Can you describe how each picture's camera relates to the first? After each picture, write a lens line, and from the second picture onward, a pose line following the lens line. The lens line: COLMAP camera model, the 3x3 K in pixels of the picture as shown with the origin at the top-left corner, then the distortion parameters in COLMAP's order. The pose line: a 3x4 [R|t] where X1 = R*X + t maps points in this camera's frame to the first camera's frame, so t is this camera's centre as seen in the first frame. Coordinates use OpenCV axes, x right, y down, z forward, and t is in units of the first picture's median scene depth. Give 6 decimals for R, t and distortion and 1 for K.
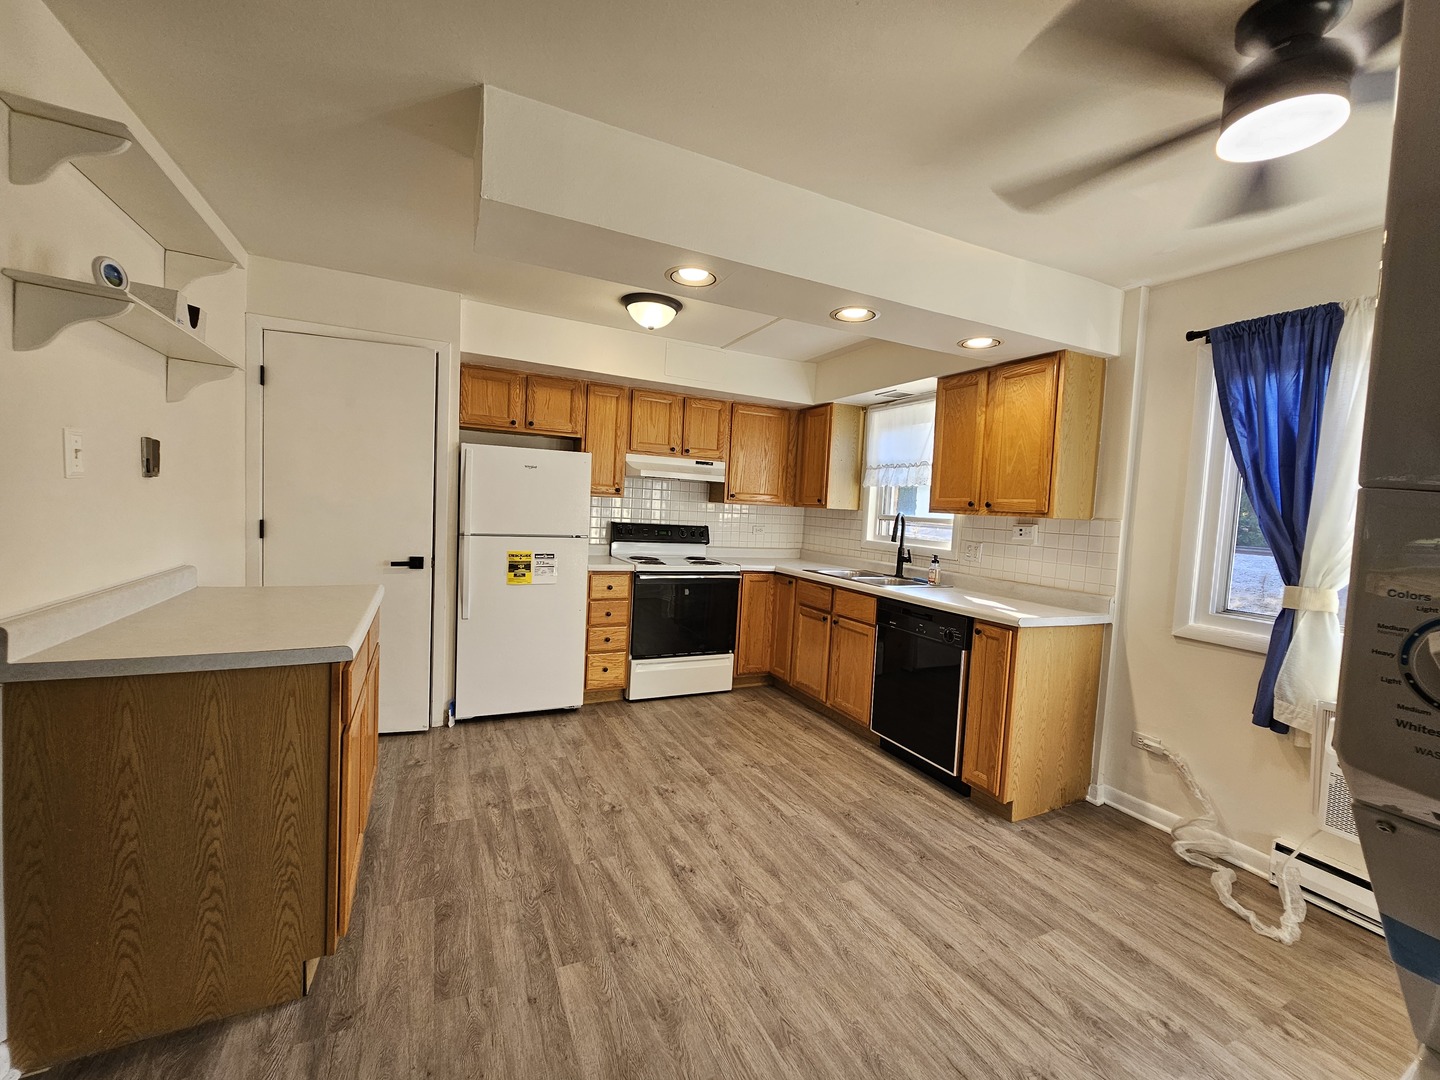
lens RADIAL K [[586.3, 0, 722.9], [0, 586.3, 536.3], [0, 0, 1]] dist [0.002268, -0.000298]
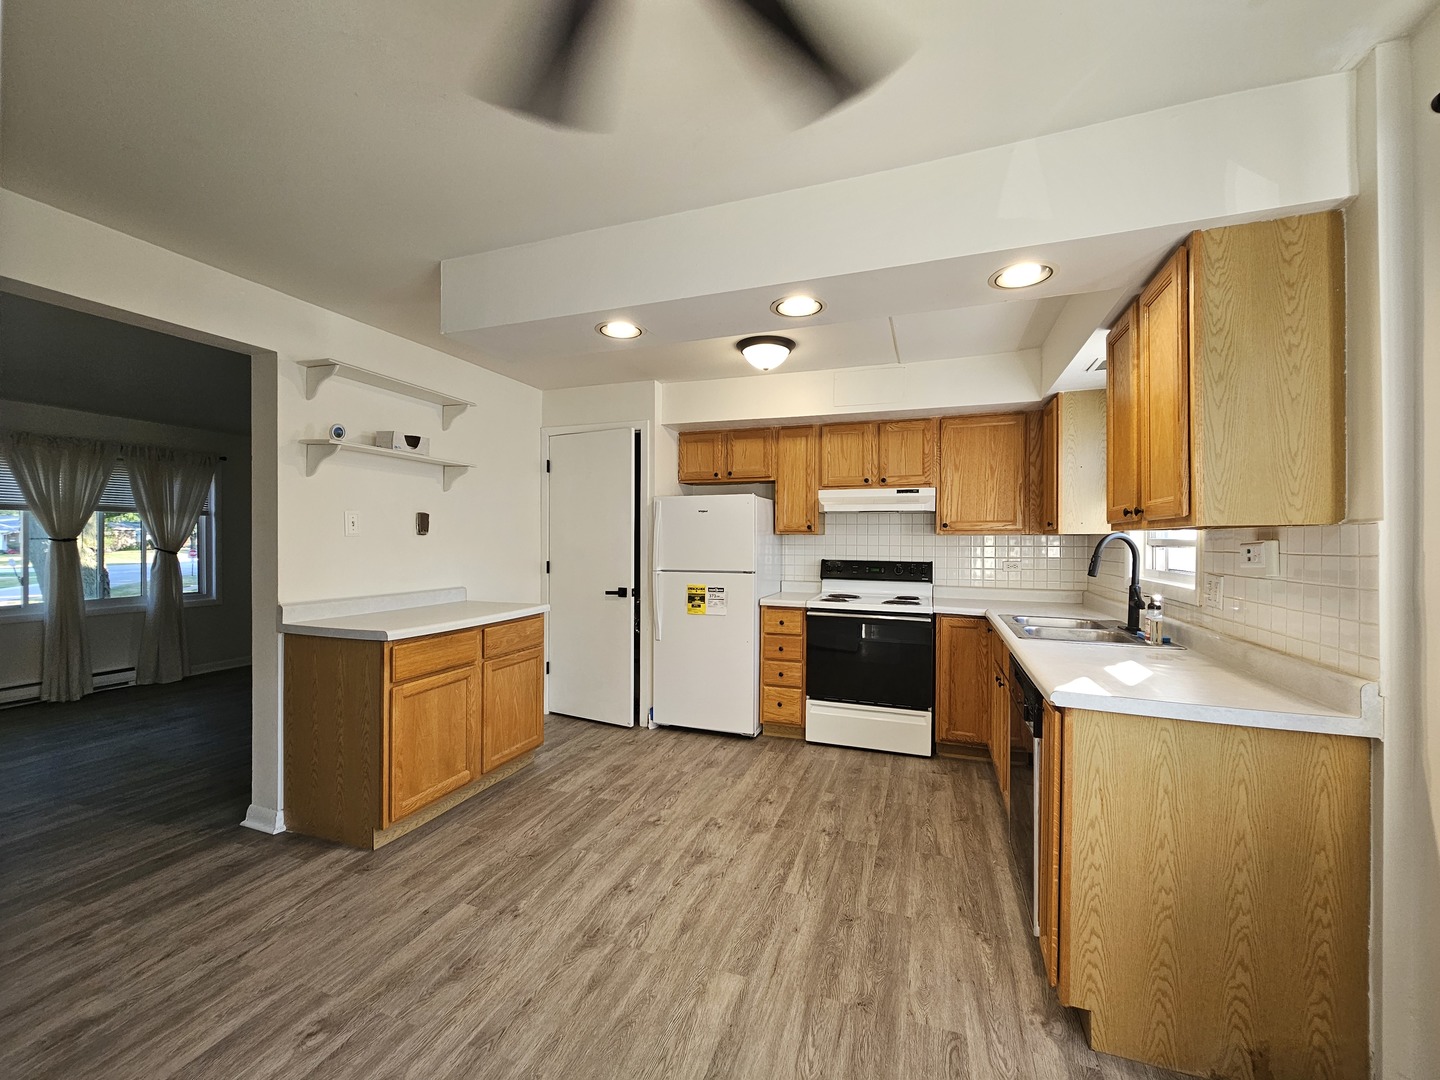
lens RADIAL K [[586.3, 0, 725.7], [0, 586.3, 537.2], [0, 0, 1]] dist [0.002268, -0.000298]
pose [[0.702007, -0.050700, -0.710363, 0.545329], [-0.006937, 0.996929, -0.078008, 0.022701], [0.712136, 0.059690, 0.699500, 0.244056]]
